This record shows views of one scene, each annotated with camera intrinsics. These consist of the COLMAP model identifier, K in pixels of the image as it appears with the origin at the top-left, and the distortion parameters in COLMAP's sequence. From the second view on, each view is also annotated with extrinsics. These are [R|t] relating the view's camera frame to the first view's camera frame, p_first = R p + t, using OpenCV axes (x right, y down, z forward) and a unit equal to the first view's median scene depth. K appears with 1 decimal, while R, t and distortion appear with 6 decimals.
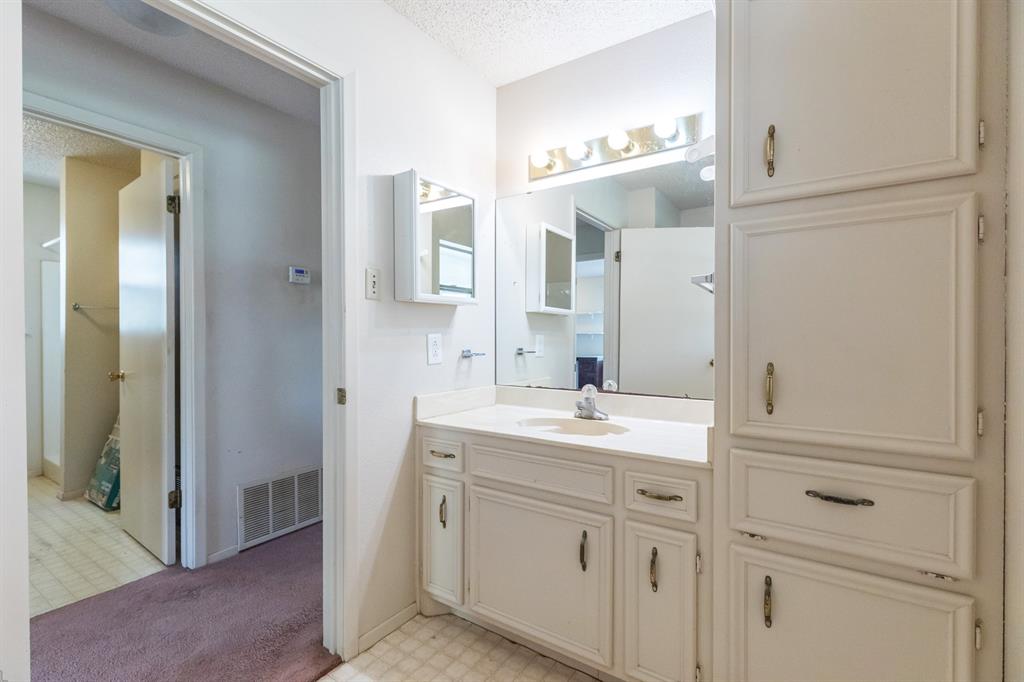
lens RADIAL K [[467.5, 0, 513.3], [0, 467.5, 339.7], [0, 0, 1]] dist [0.015228, -0.001672]
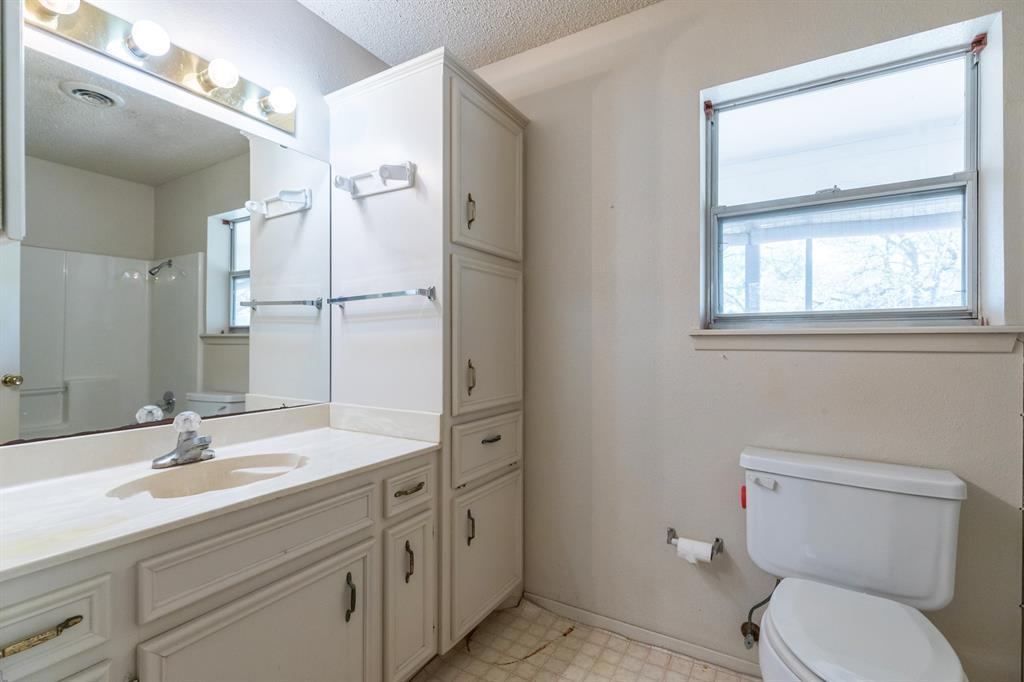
lens RADIAL K [[467.5, 0, 516.0], [0, 467.5, 338.9], [0, 0, 1]] dist [0.015228, -0.001672]
pose [[-0.044586, -0.002844, 0.999001, -0.839087], [0.001655, 0.999994, 0.002921, -0.016775], [-0.999004, 0.001784, -0.044581, 0.880461]]
